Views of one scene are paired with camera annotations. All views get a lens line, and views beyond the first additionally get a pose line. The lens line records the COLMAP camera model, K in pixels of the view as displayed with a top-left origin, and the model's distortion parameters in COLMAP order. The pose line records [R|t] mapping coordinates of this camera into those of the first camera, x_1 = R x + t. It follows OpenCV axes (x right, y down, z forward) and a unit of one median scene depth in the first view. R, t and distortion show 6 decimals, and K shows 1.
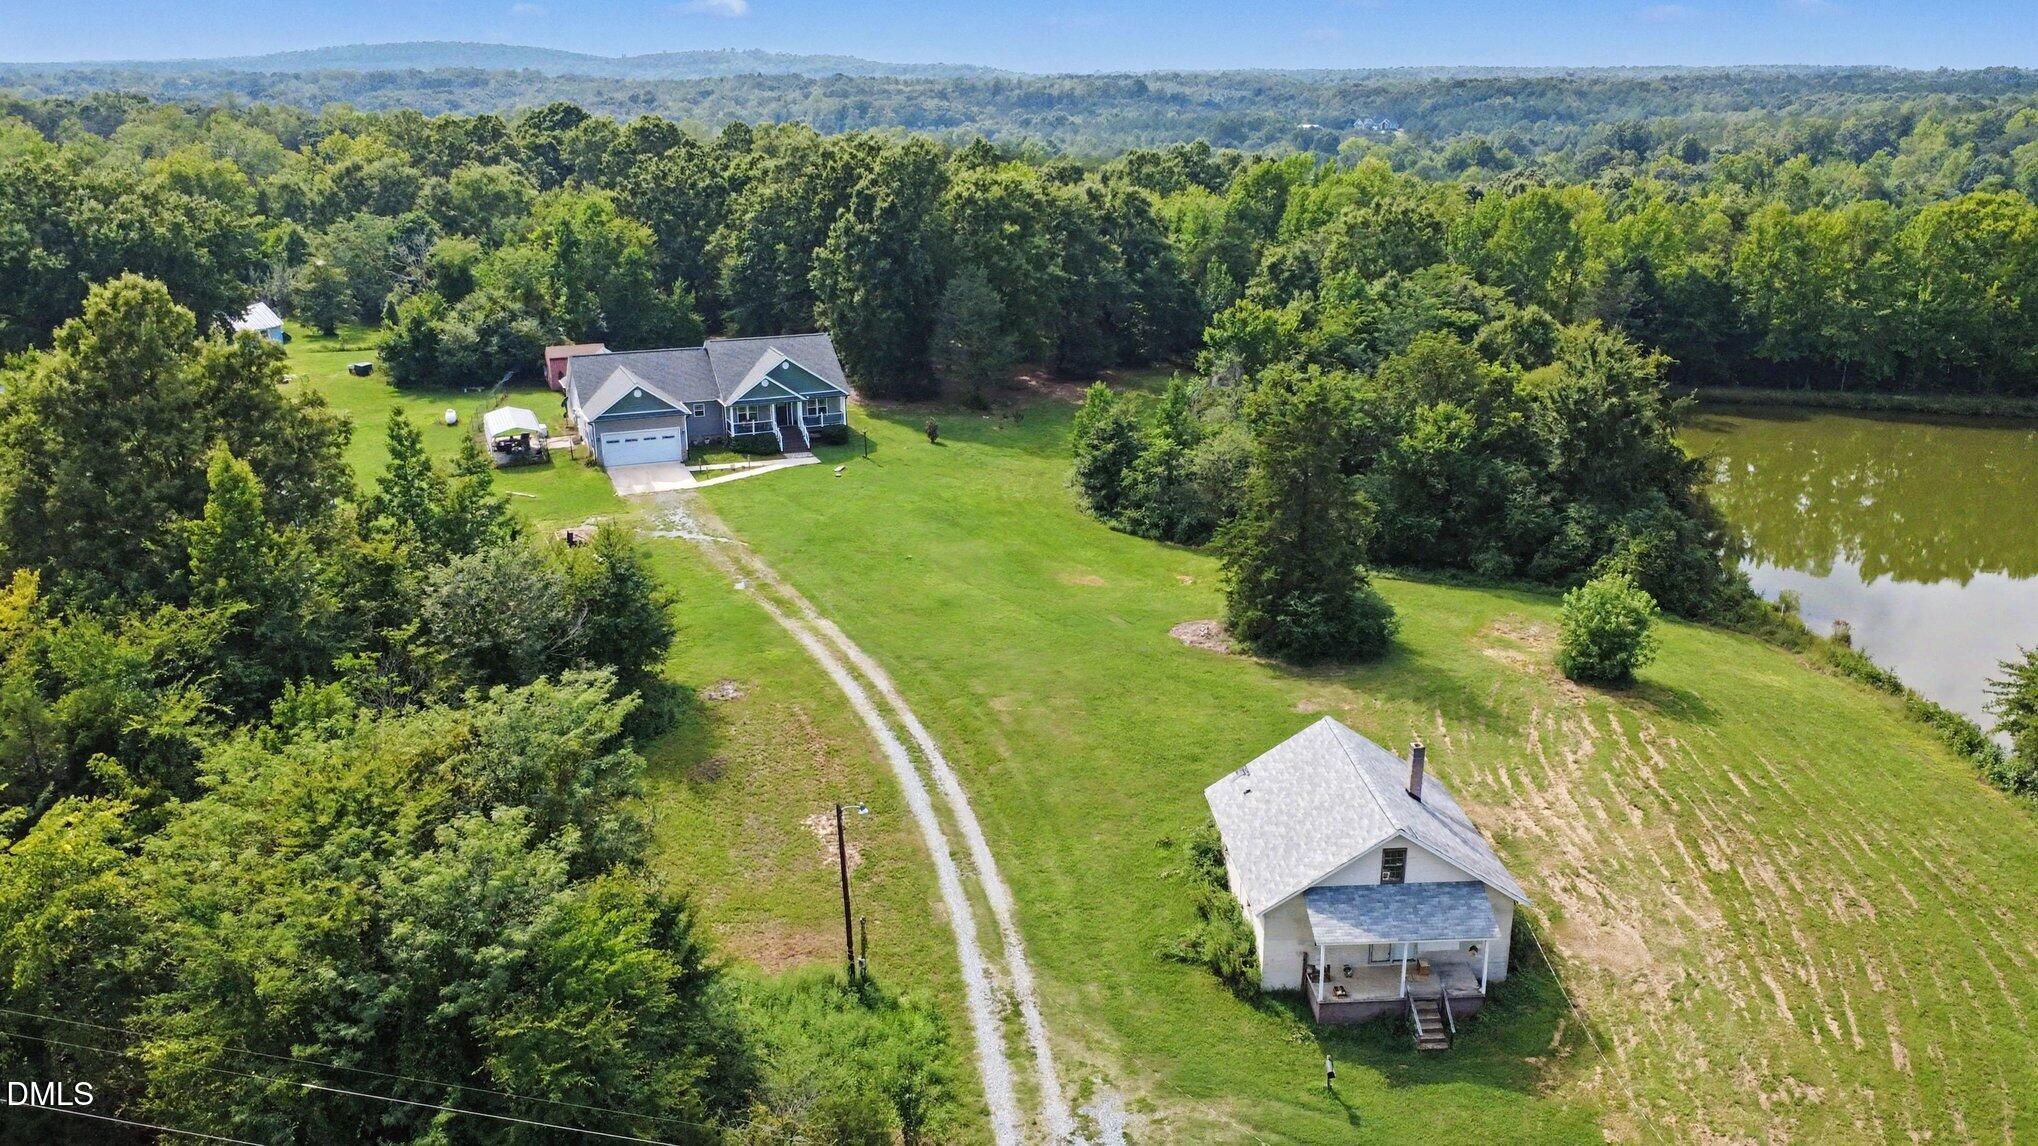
lens RADIAL K [[1509.4, 0, 1011.6], [0, 1509.4, 585.6], [0, 0, 1]] dist [0.012980, -0.010930]
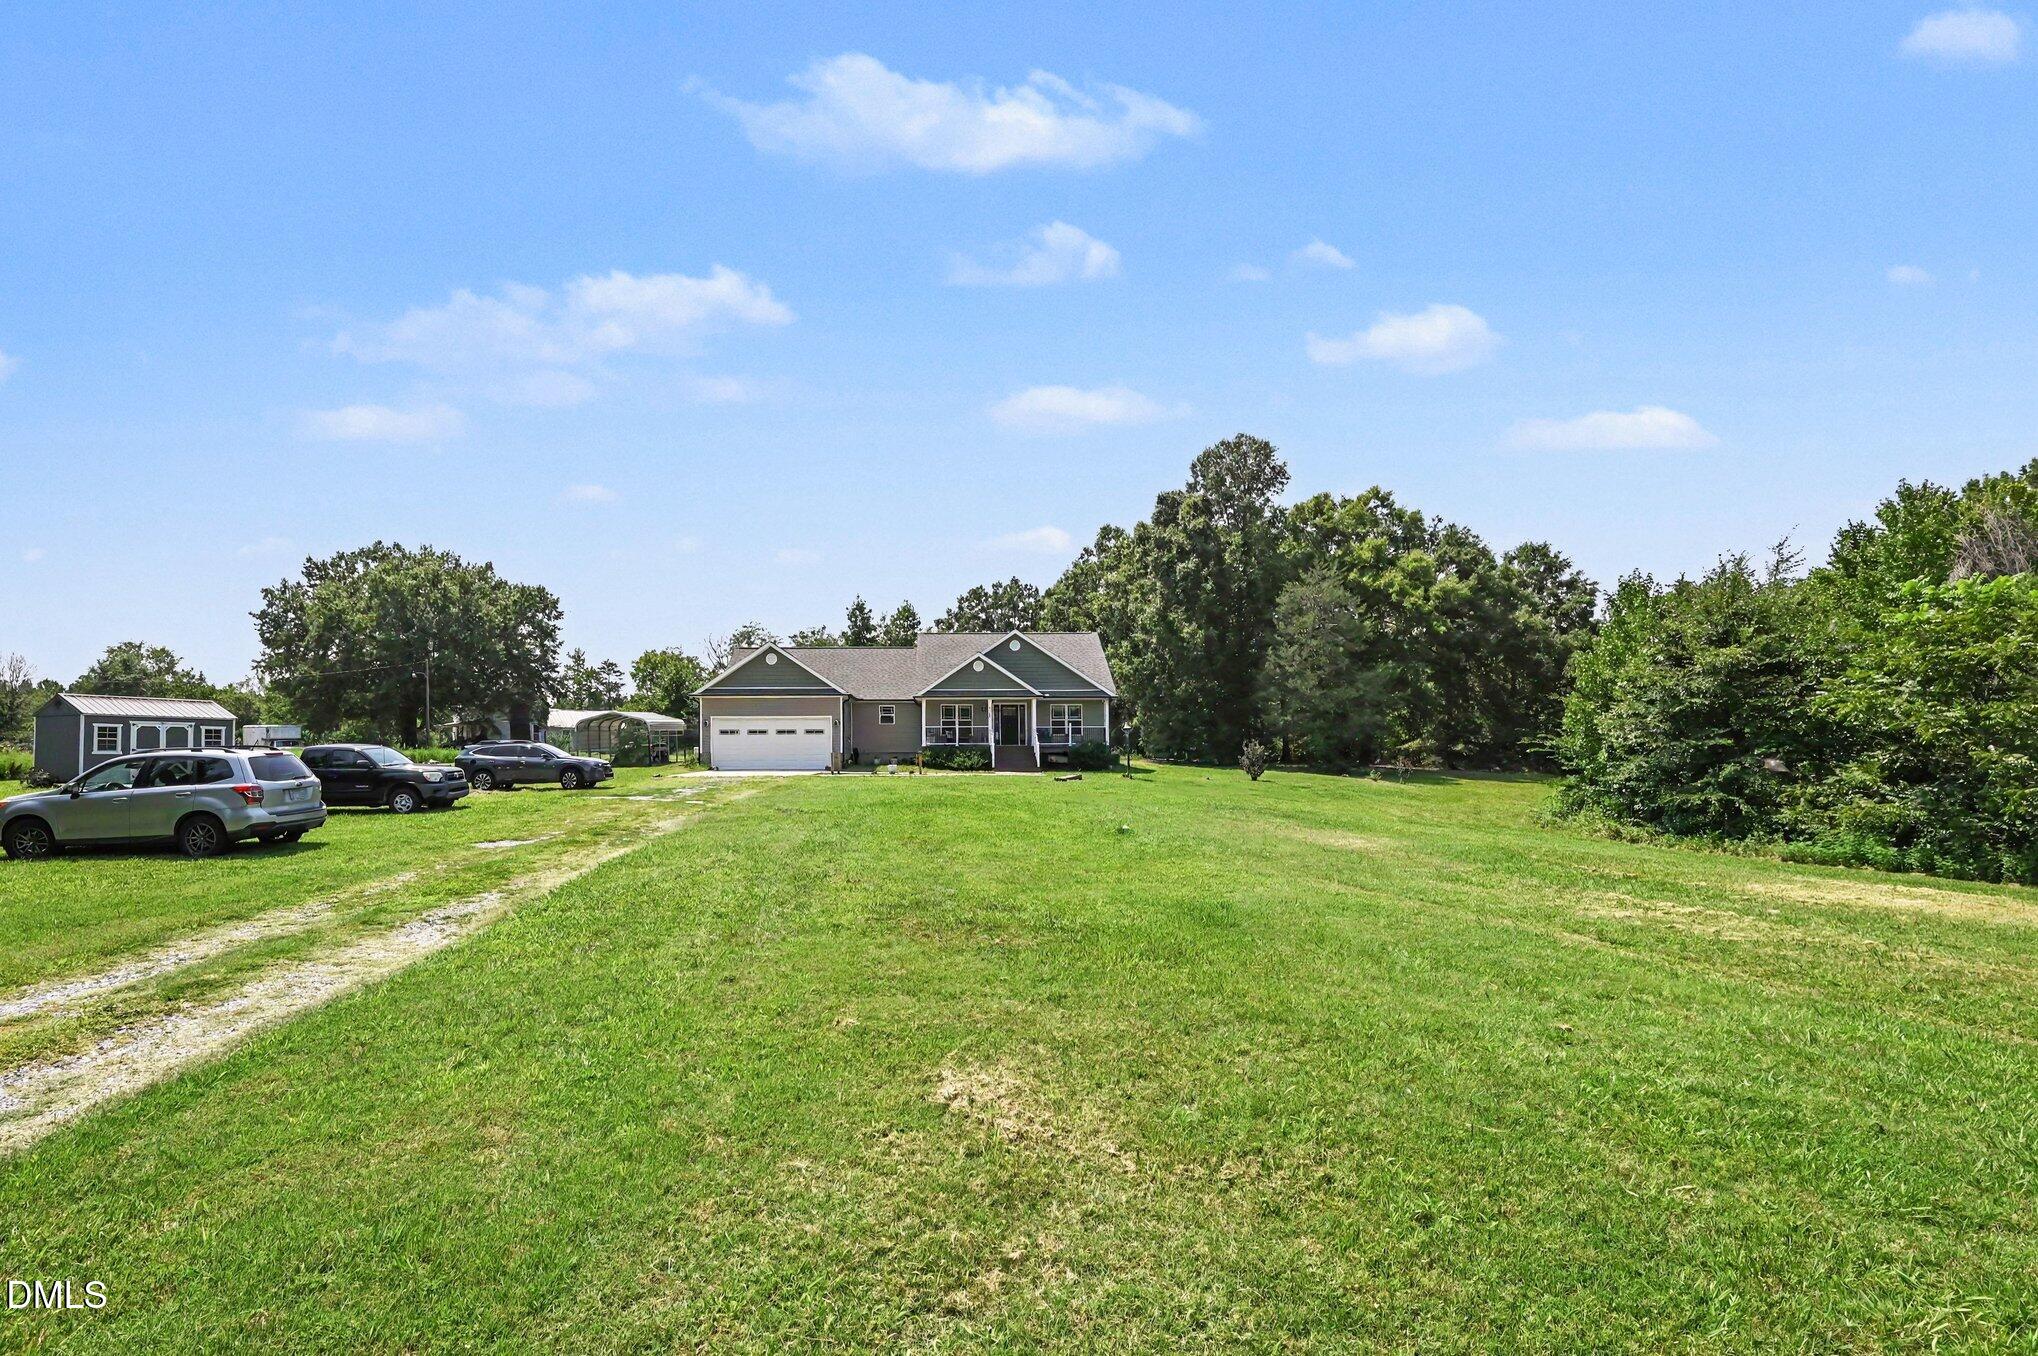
lens RADIAL K [[937.3, 0, 938.8], [0, 937.3, 717.3], [0, 0, 1]] dist [0.004596, 0.000674]
pose [[0.920171, -0.023416, -0.390817, -0.022427], [-0.116893, 0.936250, -0.331318, 0.020136], [0.373660, 0.350553, 0.858773, 0.639131]]
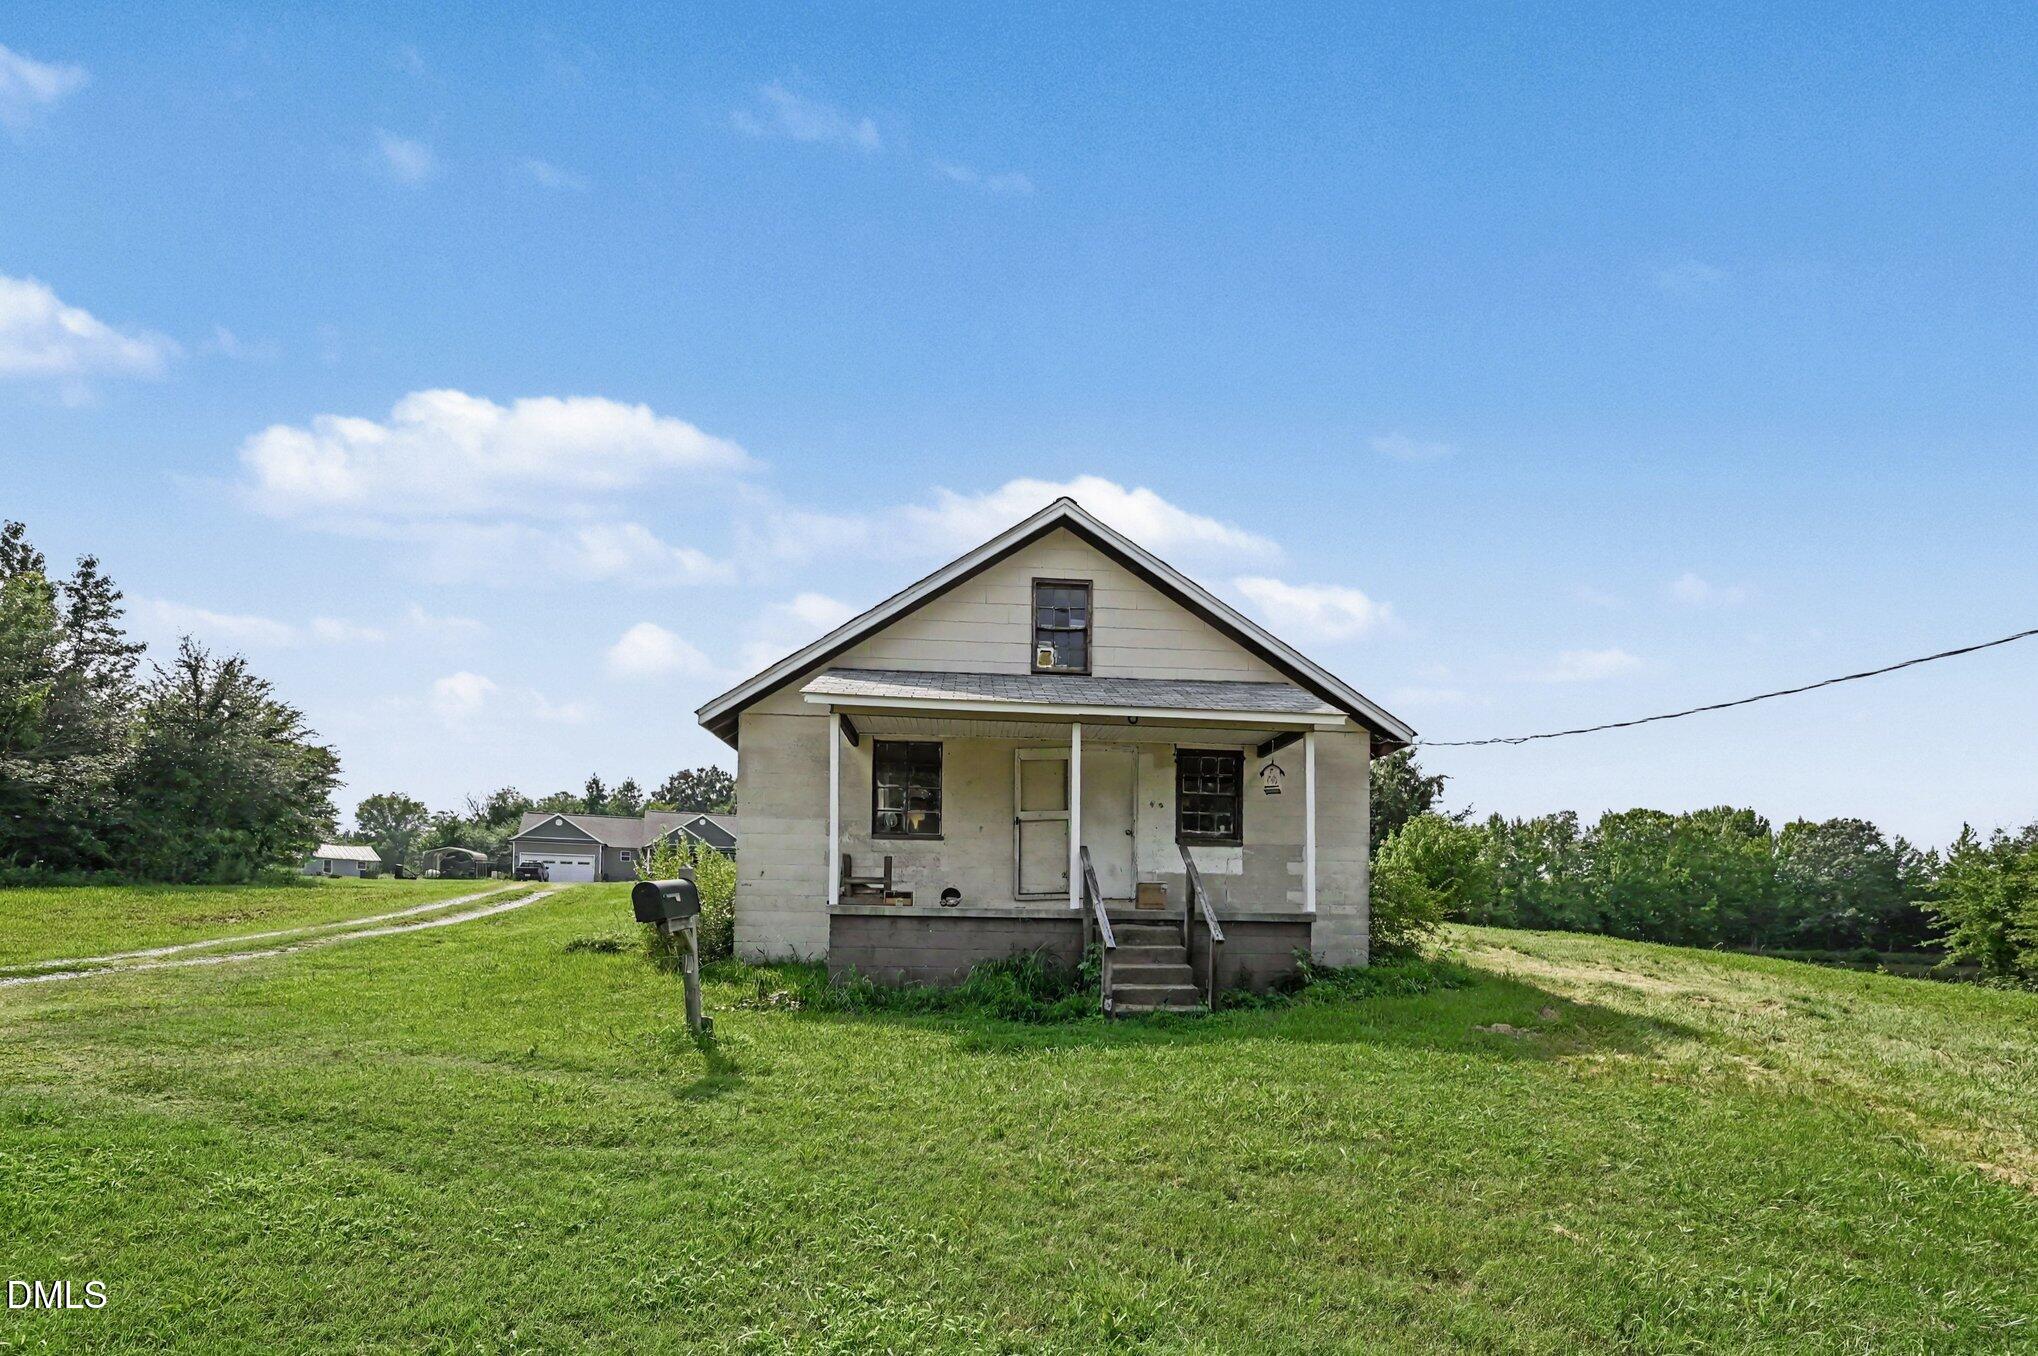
lens RADIAL K [[893.2, 0, 1006.7], [0, 893.2, 879.4], [0, 0, 1]] dist [0.005545, -0.000373]
pose [[0.999782, 0.012217, -0.016911, 0.104546], [-0.017430, 0.934599, -0.355276, 0.144028], [0.011465, 0.355493, 0.934608, 0.343871]]
